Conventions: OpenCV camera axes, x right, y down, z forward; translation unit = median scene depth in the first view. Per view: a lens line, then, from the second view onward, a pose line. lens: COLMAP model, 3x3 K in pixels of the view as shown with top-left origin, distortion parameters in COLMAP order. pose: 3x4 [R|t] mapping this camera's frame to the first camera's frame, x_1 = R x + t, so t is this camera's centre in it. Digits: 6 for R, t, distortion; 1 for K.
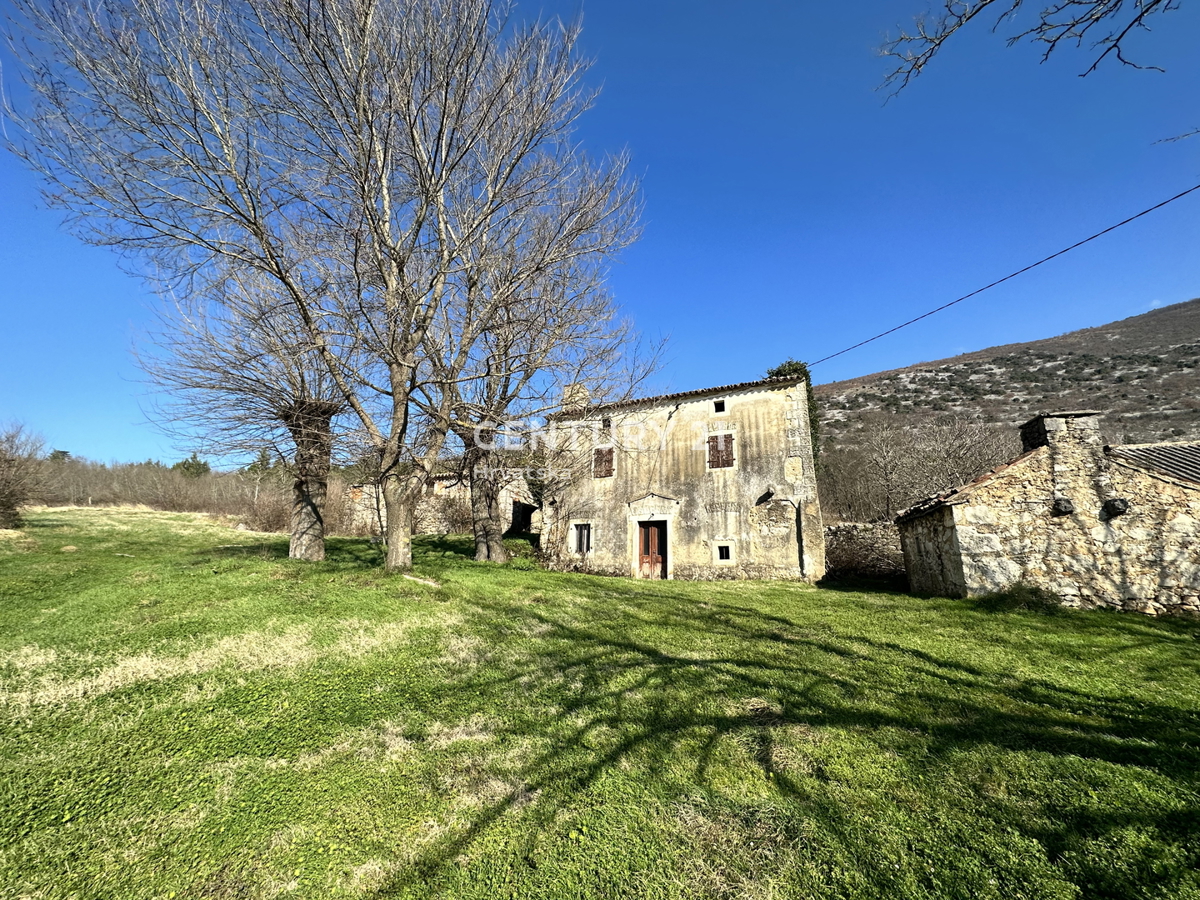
lens RADIAL K [[476.5, 0, 598.5], [0, 476.5, 451.4], [0, 0, 1]] dist [-0.005520, 0.001186]
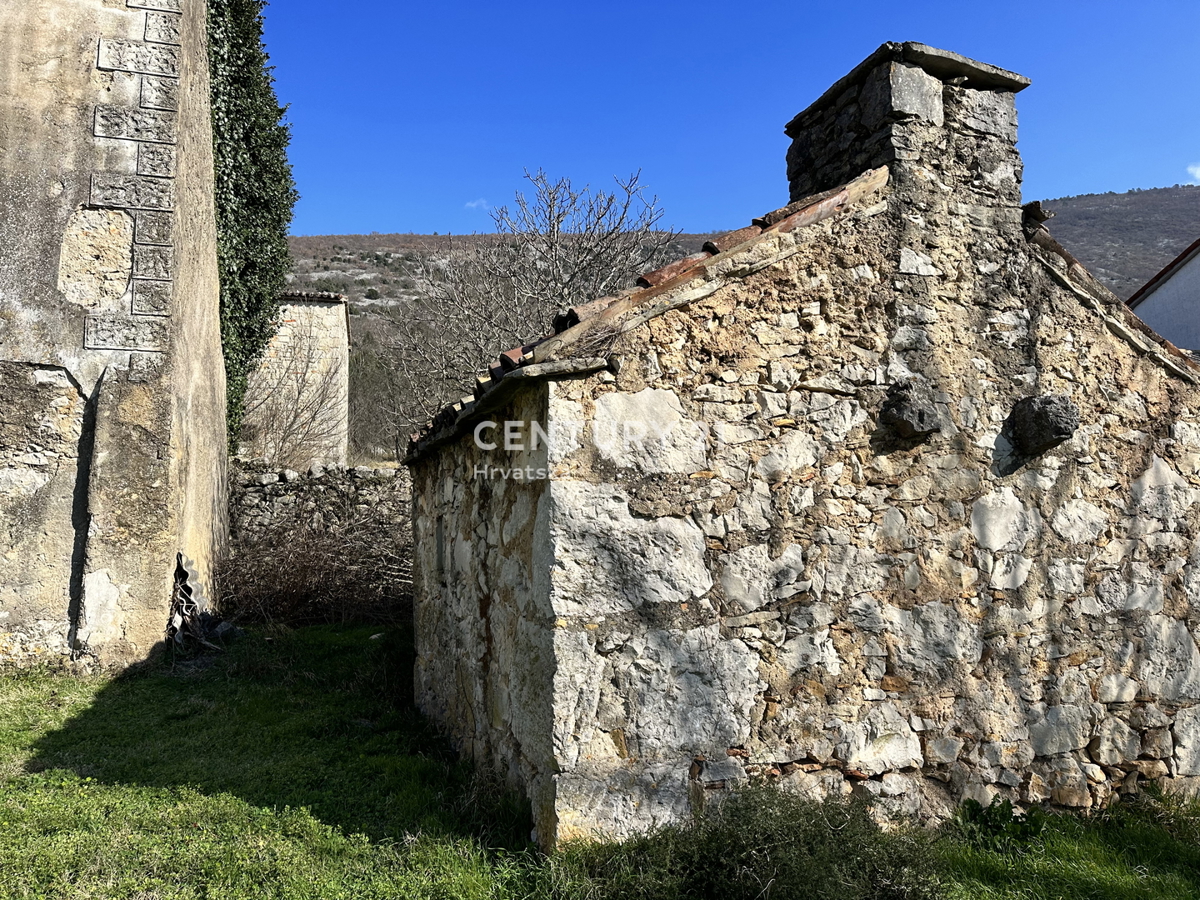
lens RADIAL K [[843.8, 0, 601.3], [0, 843.8, 446.5], [0, 0, 1]] dist [0.050930, -0.039022]
pose [[0.779532, 0.041322, 0.624997, 0.322491], [-0.123098, 0.988469, 0.088181, 0.063938], [-0.614147, -0.145676, 0.775630, 0.421287]]
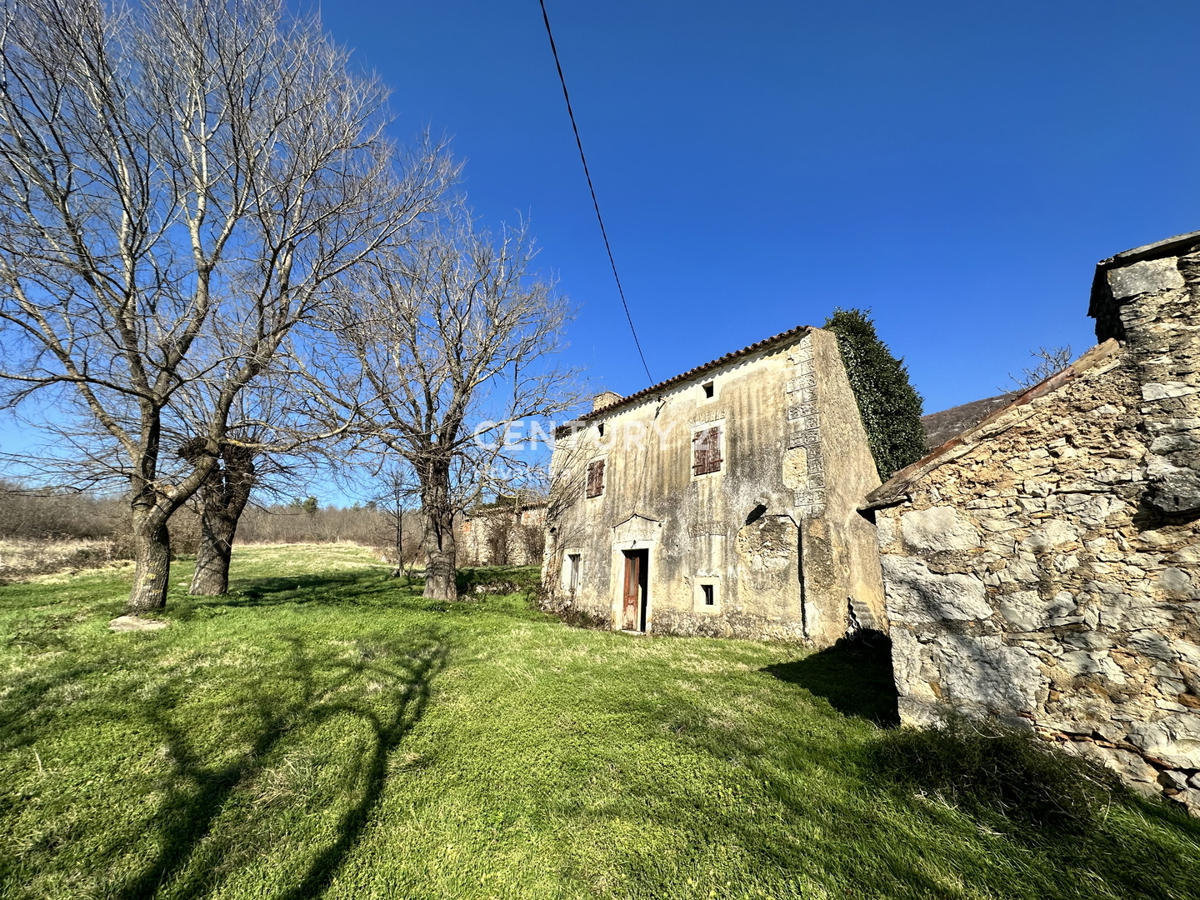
lens RADIAL K [[476.5, 0, 601.0], [0, 476.5, 453.5], [0, 0, 1]] dist [-0.005520, 0.001186]
pose [[0.911501, -0.092921, -0.400665, 0.414908], [0.070737, 0.995047, -0.069844, 0.043888], [0.405170, 0.035321, 0.913559, 0.288180]]
